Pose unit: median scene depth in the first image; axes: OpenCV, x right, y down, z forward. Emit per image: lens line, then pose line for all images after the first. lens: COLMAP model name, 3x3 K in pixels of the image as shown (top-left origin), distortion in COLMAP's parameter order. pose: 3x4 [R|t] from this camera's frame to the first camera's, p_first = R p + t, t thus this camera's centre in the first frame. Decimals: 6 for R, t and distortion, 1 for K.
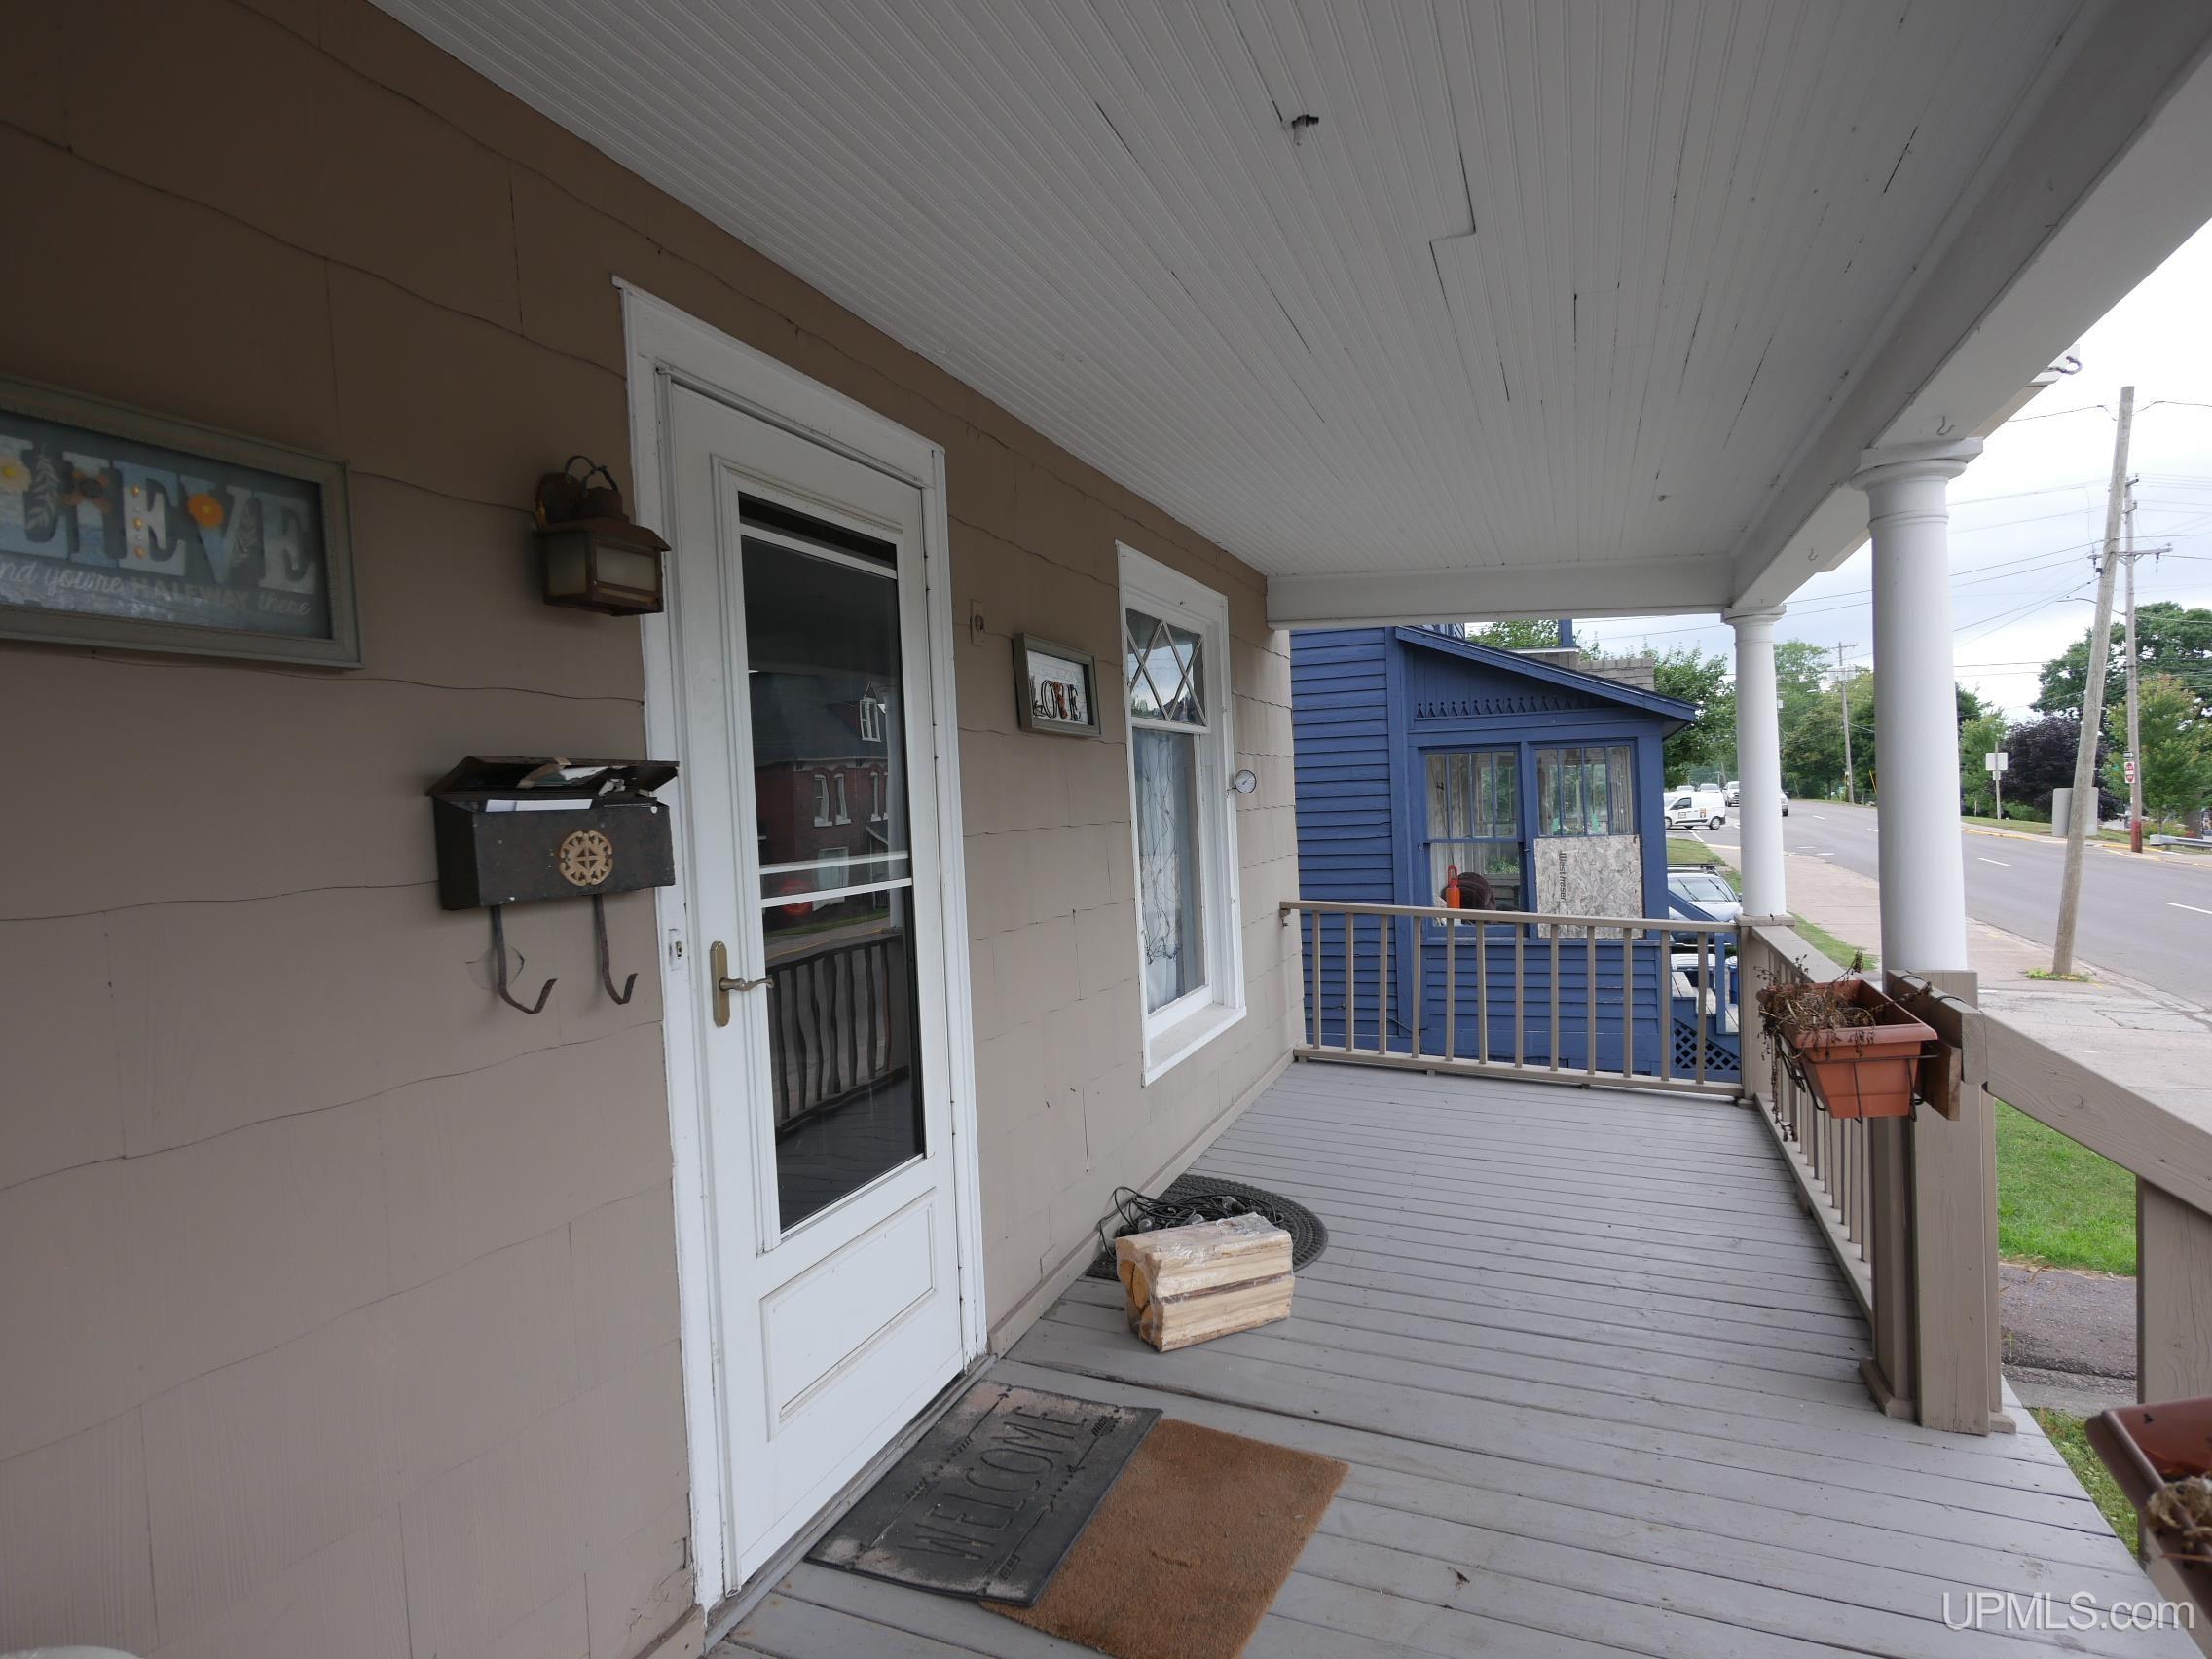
lens RADIAL K [[1287.6, 0, 1100.8], [0, 1287.6, 829.9], [0, 0, 1]] dist [0.003980, -0.002021]
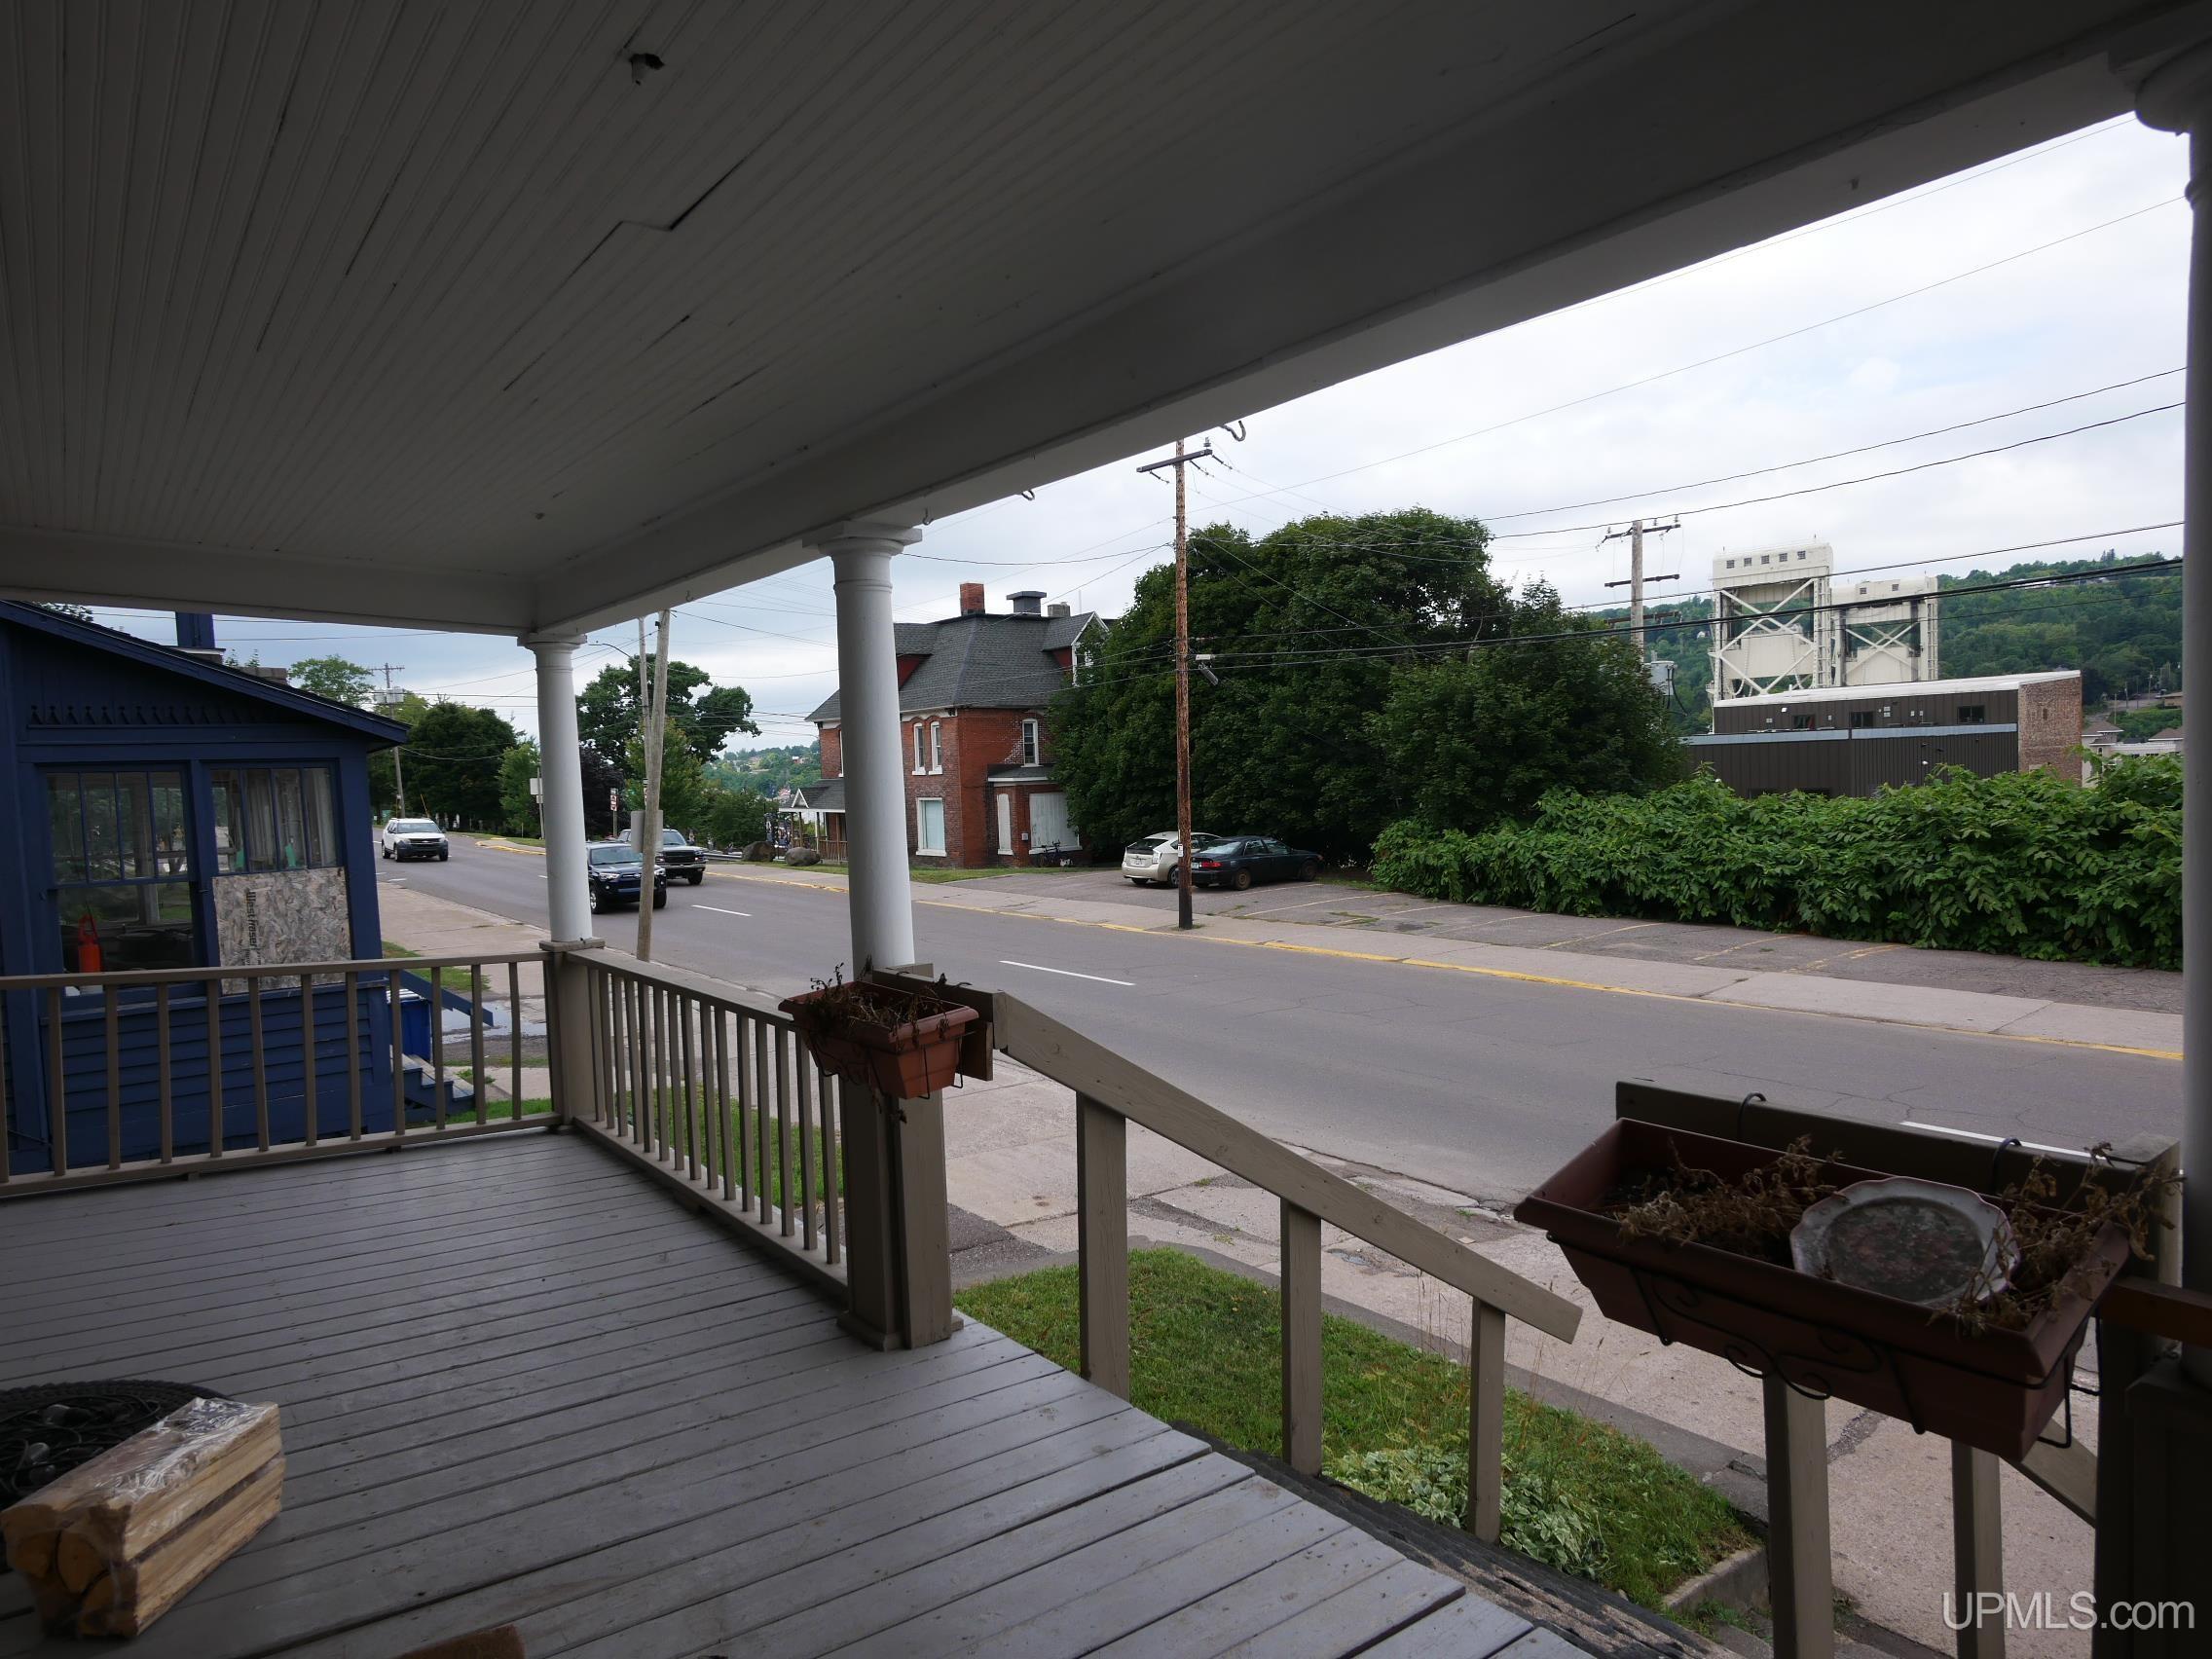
lens RADIAL K [[1344.9, 0, 1090.8], [0, 1344.9, 825.6], [0, 0, 1]] dist [-0.006990, 0.003964]
pose [[0.528242, -0.017464, 0.848915, -0.229150], [0.036637, 0.999326, -0.002239, -0.008110], [-0.848303, 0.032284, 0.528525, 0.135819]]
